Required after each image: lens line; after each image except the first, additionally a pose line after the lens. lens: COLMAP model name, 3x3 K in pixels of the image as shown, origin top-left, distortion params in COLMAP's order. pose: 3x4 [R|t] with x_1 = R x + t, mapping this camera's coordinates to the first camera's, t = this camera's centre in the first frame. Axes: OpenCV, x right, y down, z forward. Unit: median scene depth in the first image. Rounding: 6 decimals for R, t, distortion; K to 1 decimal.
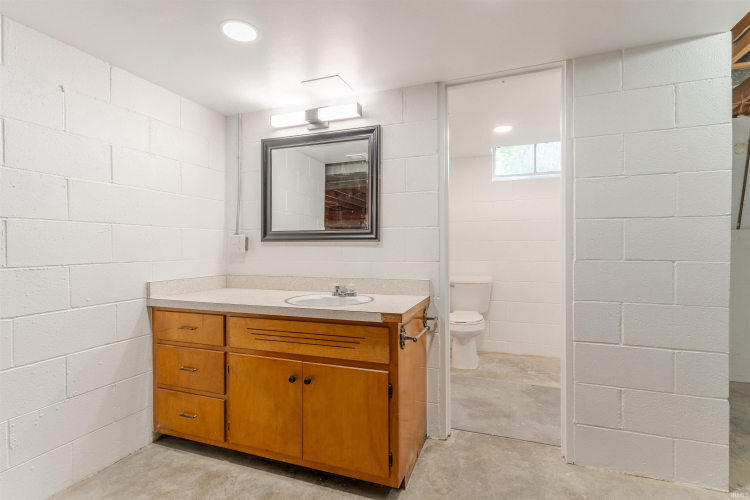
lens RADIAL K [[361.1, 0, 375.7], [0, 361.1, 246.5], [0, 0, 1]] dist [0.008693, -0.000639]
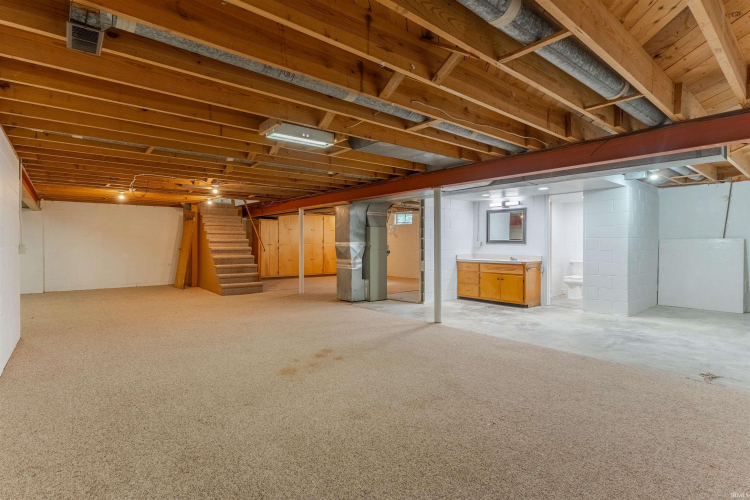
lens RADIAL K [[361.1, 0, 374.8], [0, 361.1, 244.2], [0, 0, 1]] dist [0.008693, -0.000639]
pose [[0.871441, 0.006849, -0.490453, 0.421639], [-0.004453, 0.999972, 0.006053, -0.023848], [0.490480, -0.003091, 0.871447, -2.467689]]
